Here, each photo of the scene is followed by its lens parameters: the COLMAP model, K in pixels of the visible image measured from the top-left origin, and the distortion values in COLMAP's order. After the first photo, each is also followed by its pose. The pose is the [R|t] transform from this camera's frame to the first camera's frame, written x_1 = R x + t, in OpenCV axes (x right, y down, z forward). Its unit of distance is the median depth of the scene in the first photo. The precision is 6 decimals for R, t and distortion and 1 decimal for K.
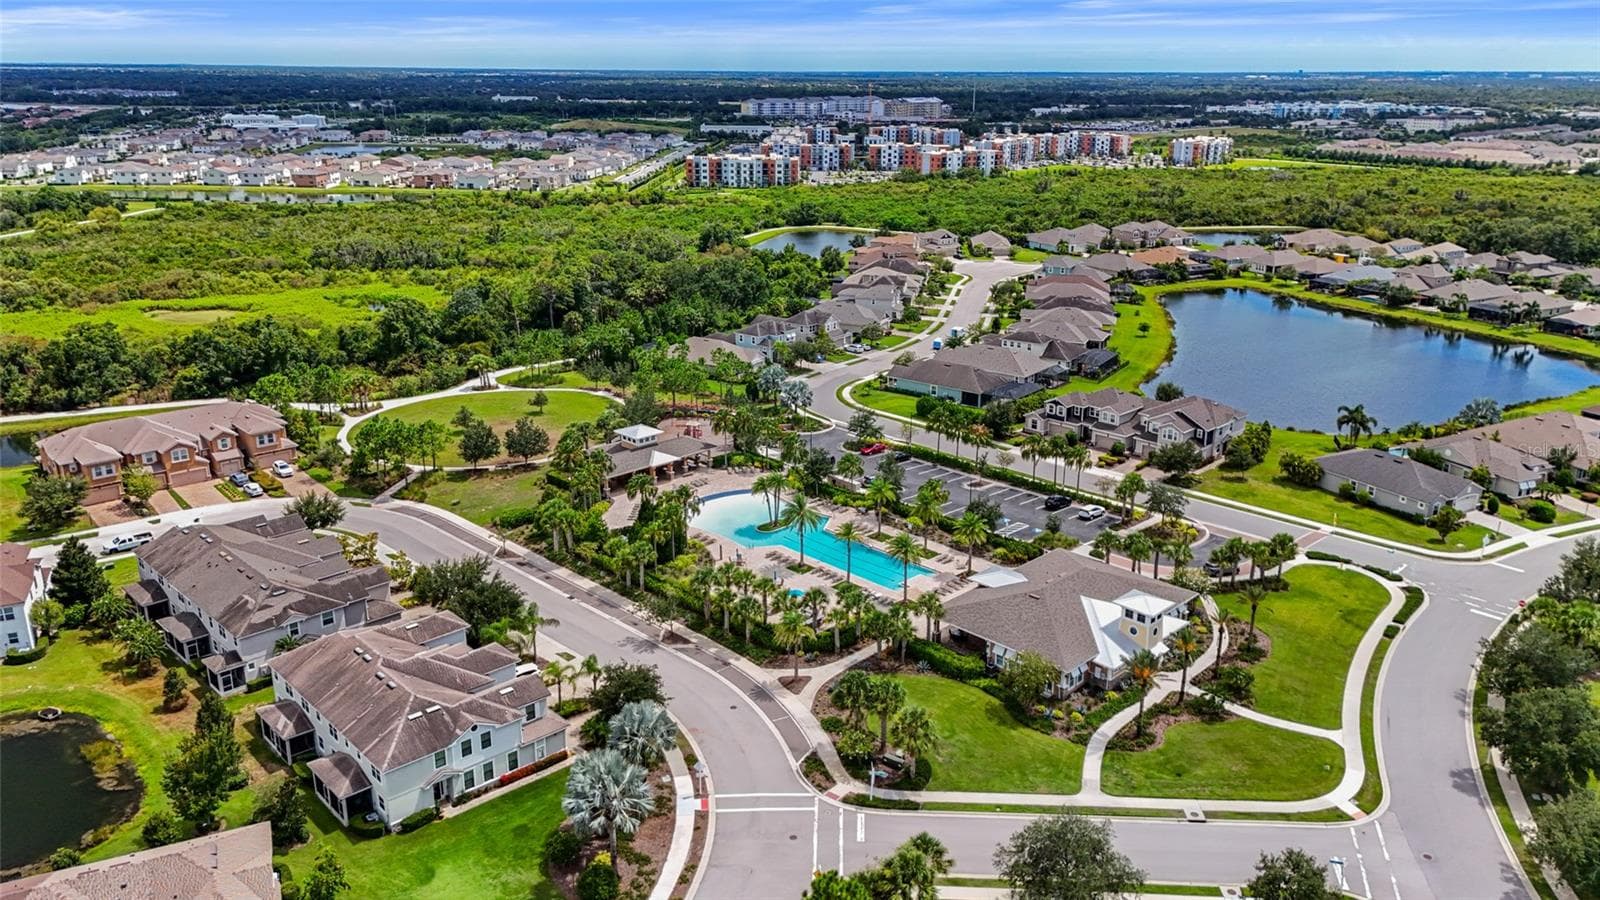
lens RADIAL K [[1173.8, 0, 805.7], [0, 1173.8, 440.9], [0, 0, 1]] dist [0.080573, -0.079049]
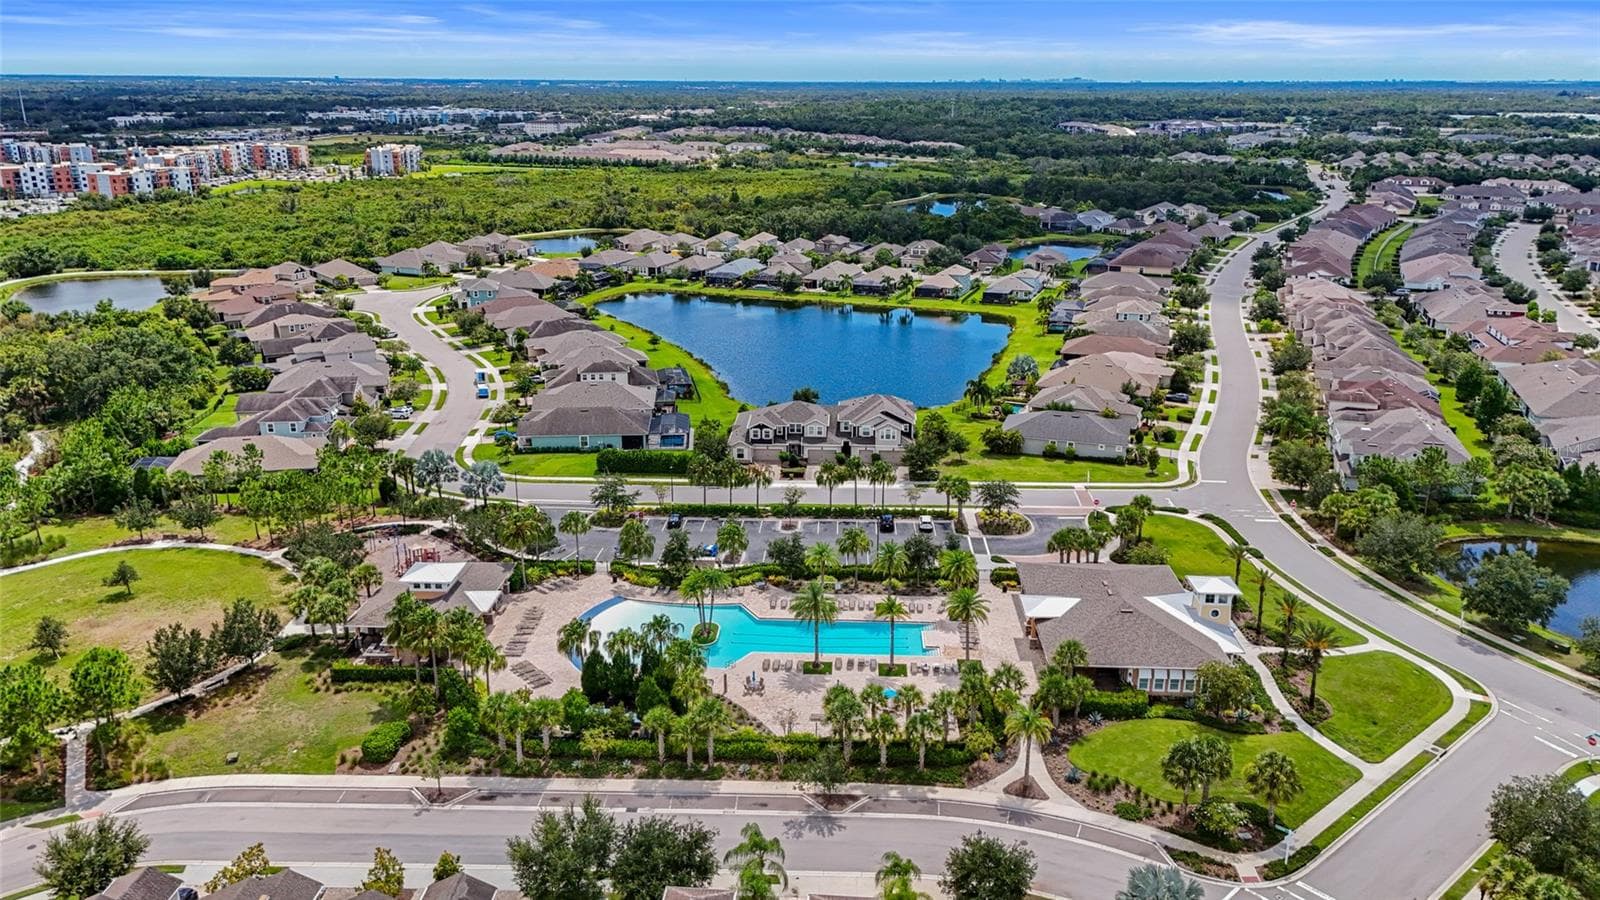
lens RADIAL K [[1173.8, 0, 802.4], [0, 1173.8, 452.1], [0, 0, 1]] dist [0.080573, -0.079049]
pose [[0.736037, -0.206991, 0.644519, -0.192332], [0.204385, 0.975623, 0.079921, -0.041241], [-0.645350, 0.072905, 0.760400, 0.130582]]
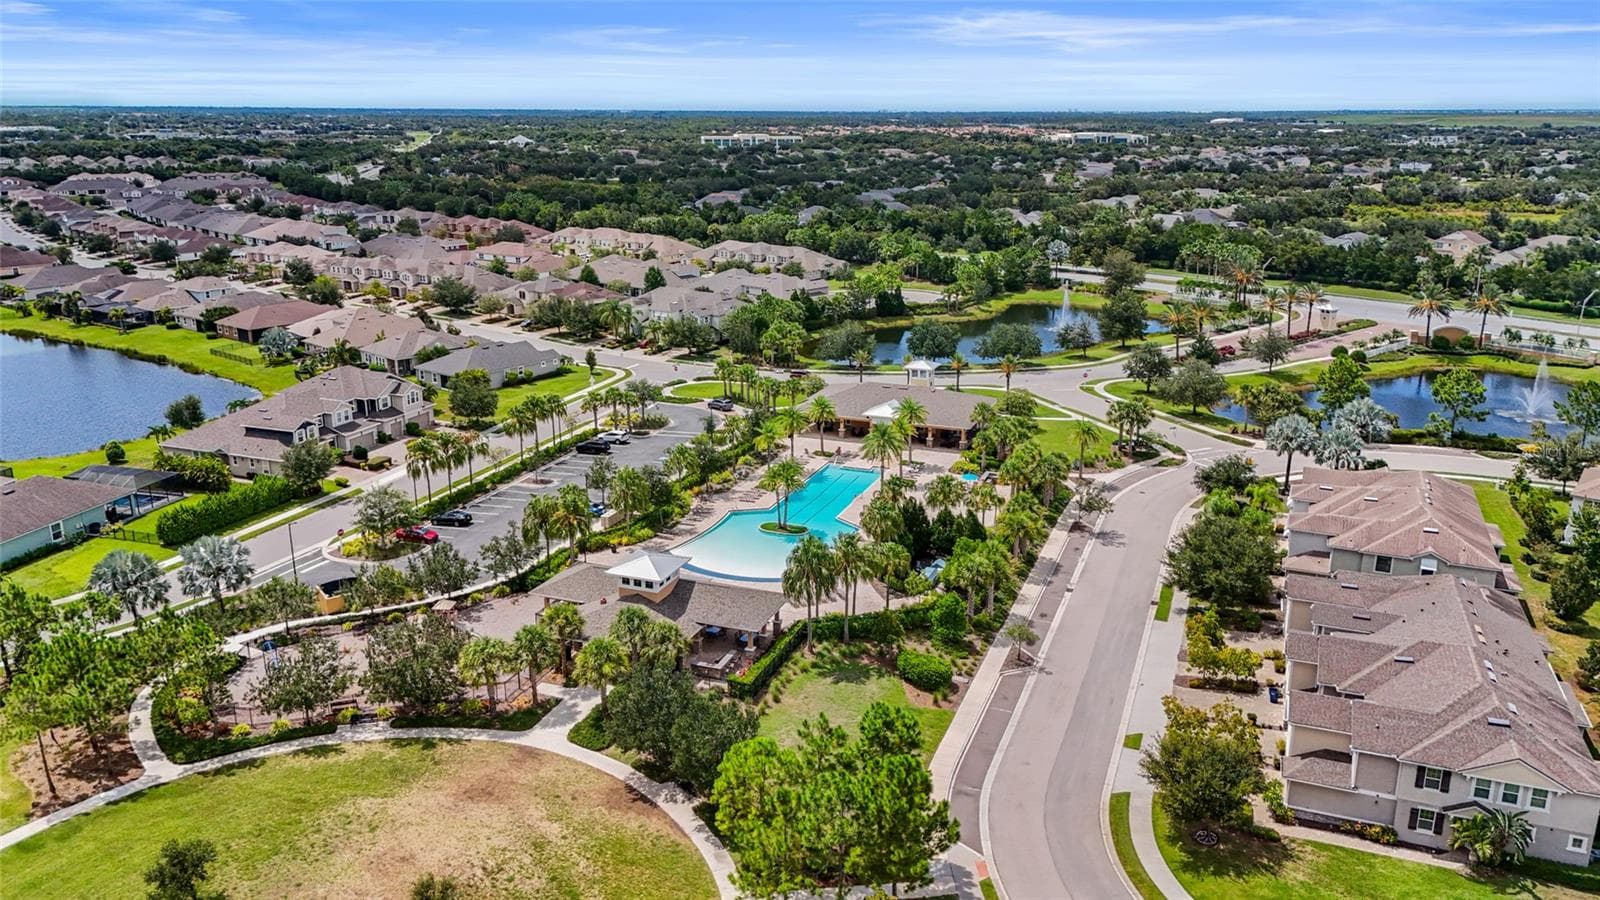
lens RADIAL K [[1173.8, 0, 803.4], [0, 1173.8, 453.1], [0, 0, 1]] dist [0.080573, -0.079049]
pose [[-0.405619, -0.261673, 0.875786, -0.287946], [0.271140, 0.880573, 0.388682, -0.112028], [-0.872901, 0.395117, -0.286227, 0.480556]]
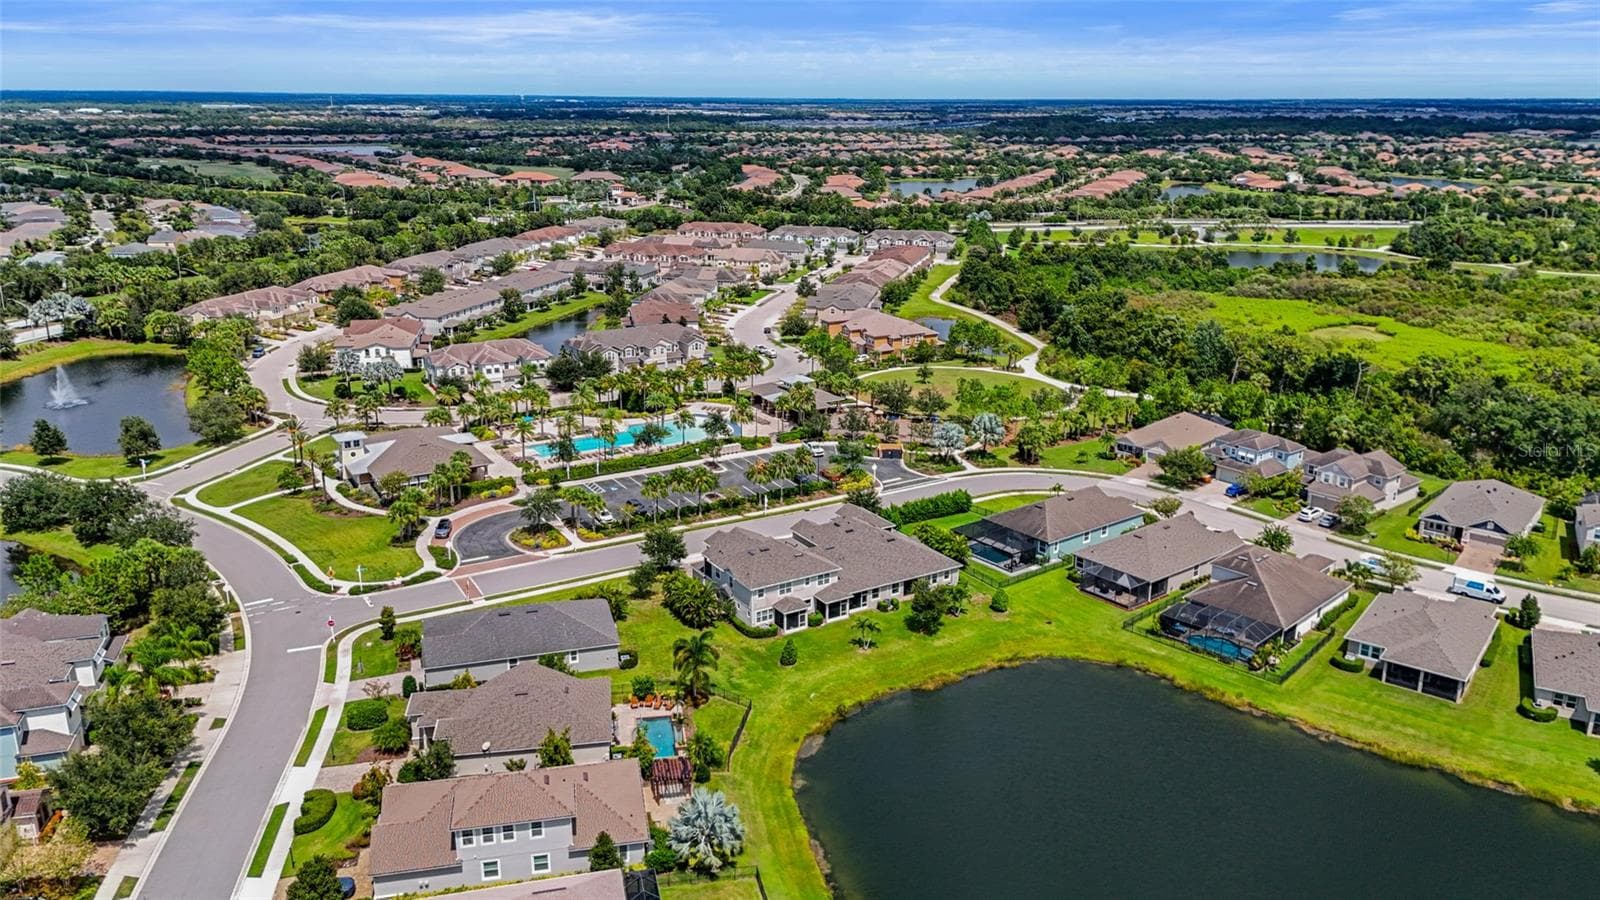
lens RADIAL K [[1173.8, 0, 805.1], [0, 1173.8, 444.5], [0, 0, 1]] dist [0.080573, -0.079049]
pose [[-0.228970, 0.269701, -0.935326, 0.496410], [-0.300368, 0.894390, 0.331428, -0.170919], [0.925933, 0.356830, -0.123779, 0.535741]]
